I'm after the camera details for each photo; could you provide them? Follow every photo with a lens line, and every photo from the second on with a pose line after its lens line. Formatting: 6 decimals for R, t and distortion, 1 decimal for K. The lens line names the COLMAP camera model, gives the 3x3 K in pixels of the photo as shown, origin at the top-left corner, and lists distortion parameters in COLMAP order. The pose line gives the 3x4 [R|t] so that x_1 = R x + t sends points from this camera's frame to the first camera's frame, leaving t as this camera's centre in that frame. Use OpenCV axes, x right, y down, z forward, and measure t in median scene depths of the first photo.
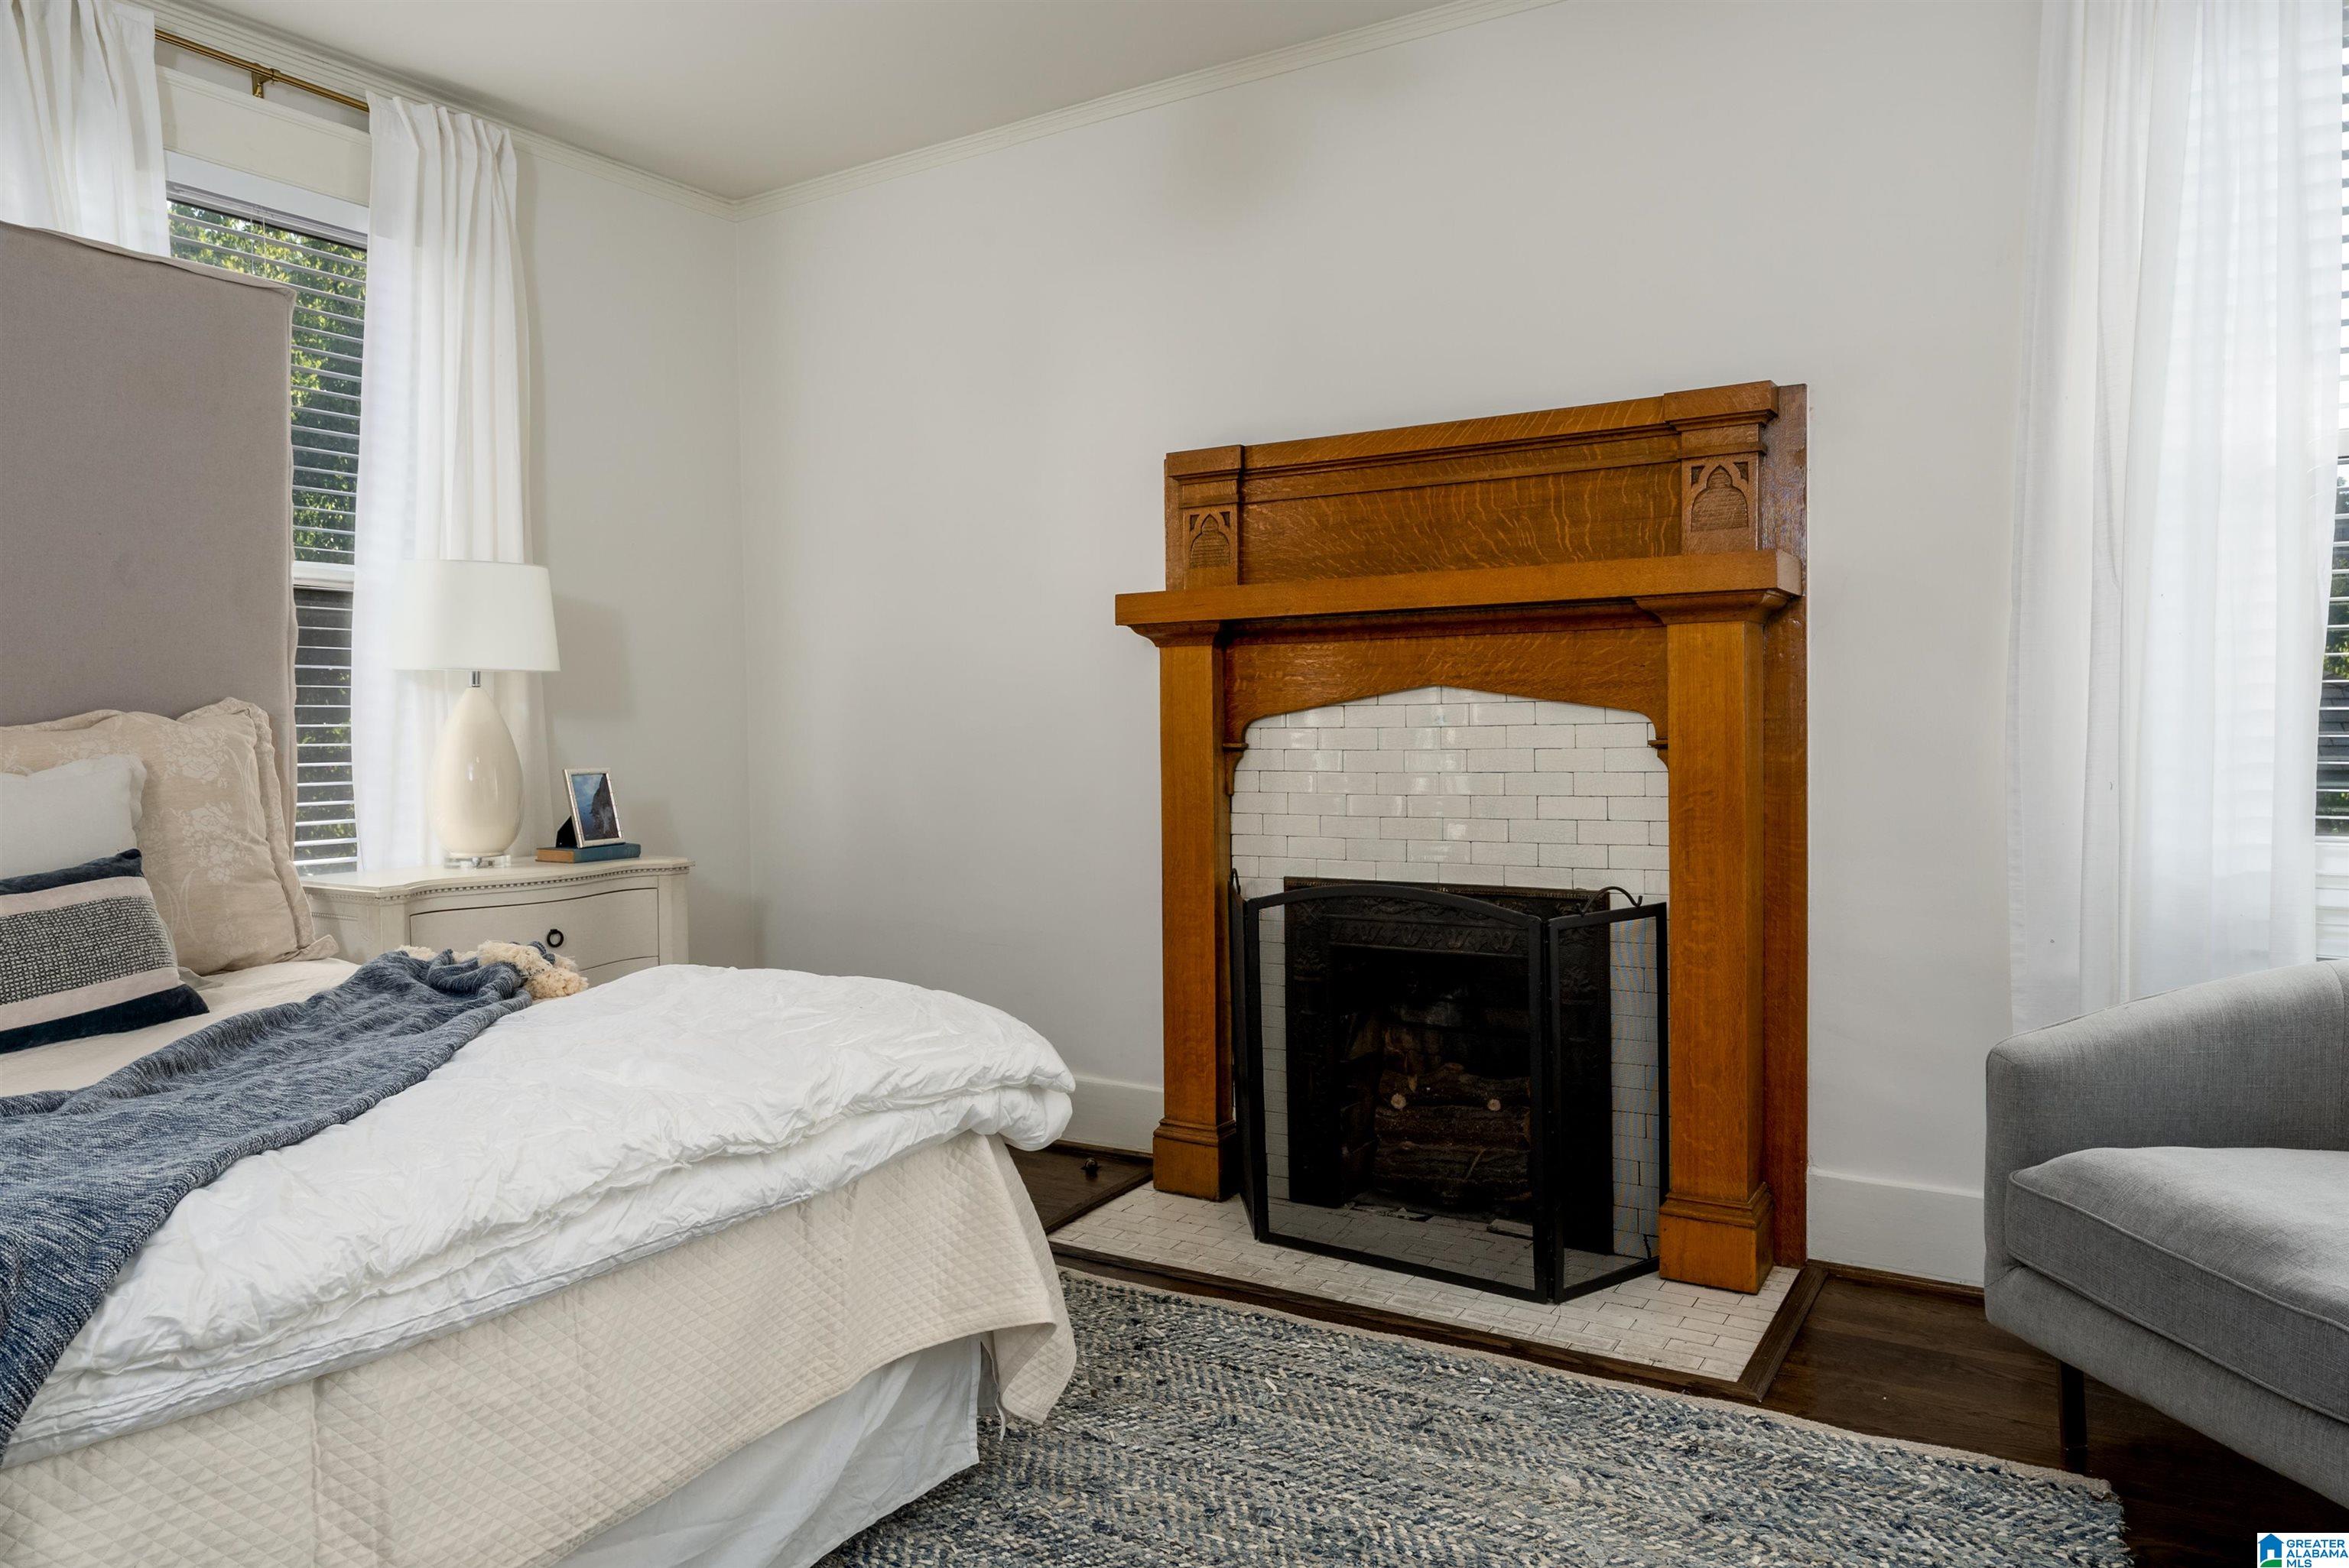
lens RADIAL K [[1571.5, 0, 1182.6], [0, 1571.5, 775.6], [0, 0, 1]] dist [0.003223, -0.001458]
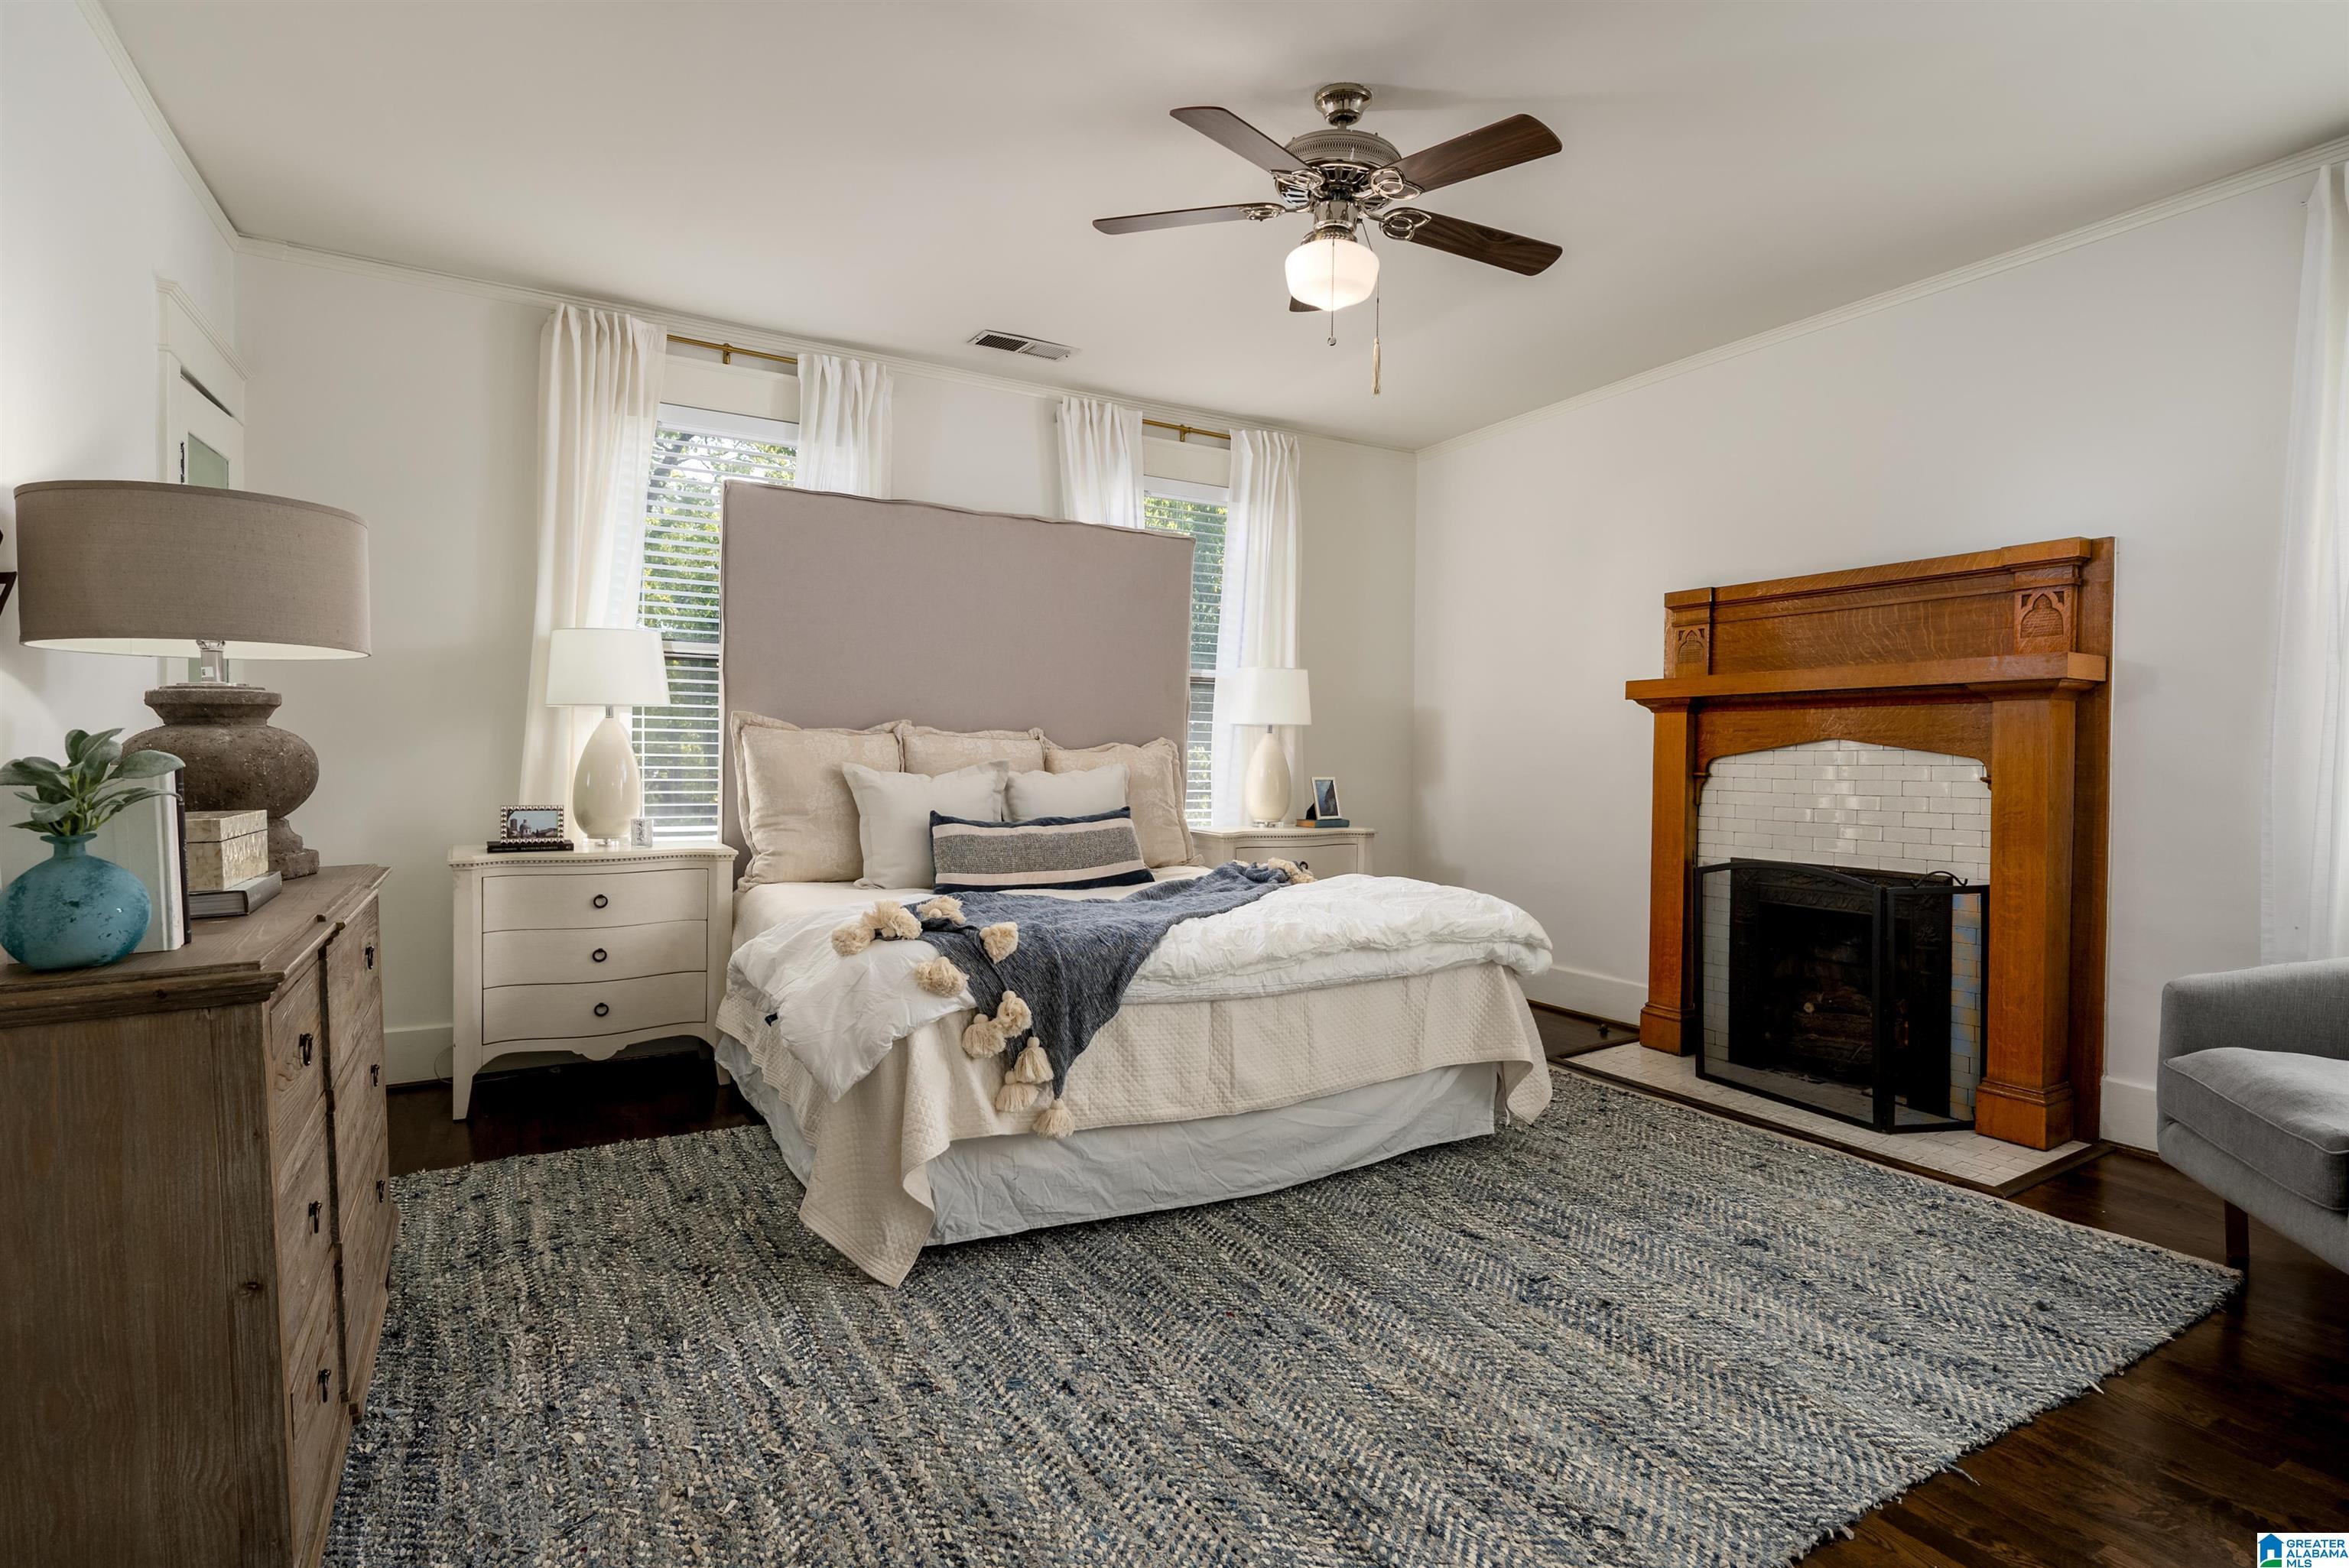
lens RADIAL K [[1153.7, 0, 1188.6], [0, 1153.7, 791.4], [0, 0, 1]] dist [-0.001133, -0.000020]
pose [[0.884222, 0.034121, -0.465819, 0.140548], [-0.034716, 0.999371, 0.007305, 0.009434], [0.465775, 0.009712, 0.884850, -0.338761]]
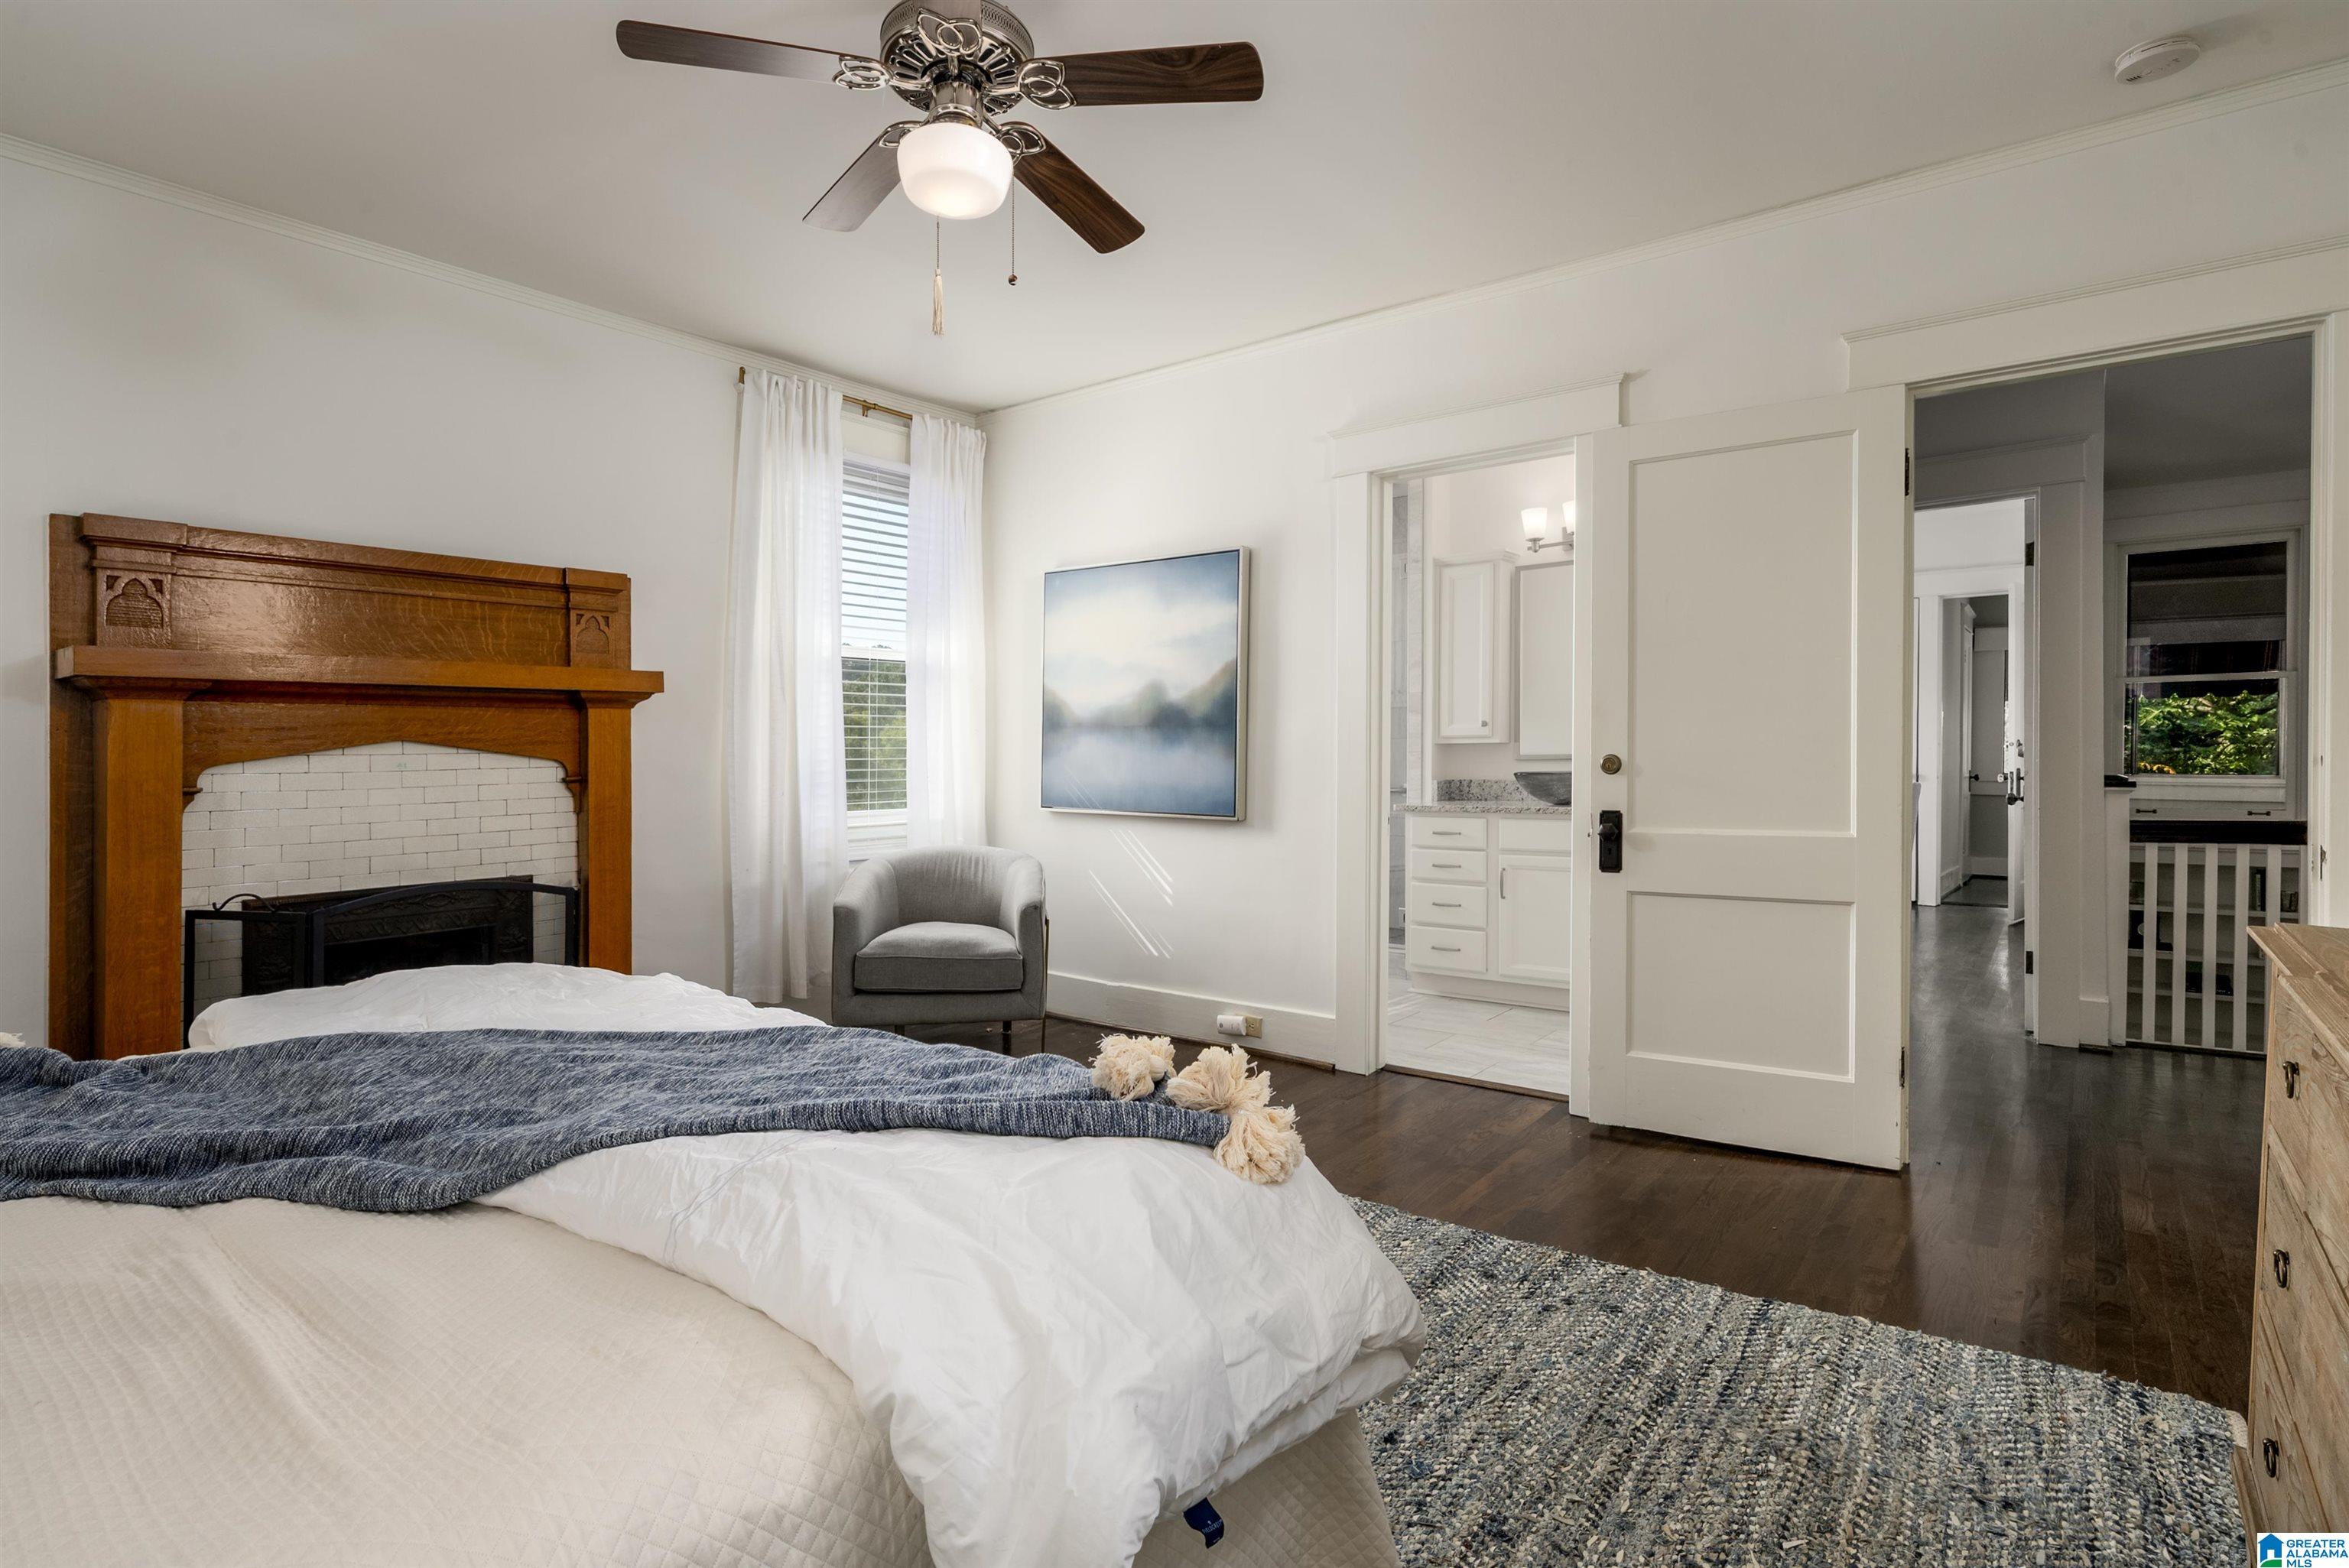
lens RADIAL K [[1153.7, 0, 1166.1], [0, 1153.7, 778.0], [0, 0, 1]] dist [-0.001133, -0.000020]
pose [[0.112687, -0.009773, 0.993582, -0.828935], [0.047158, 0.998877, 0.004477, 0.002024], [-0.992511, 0.046351, 0.113022, 0.247646]]
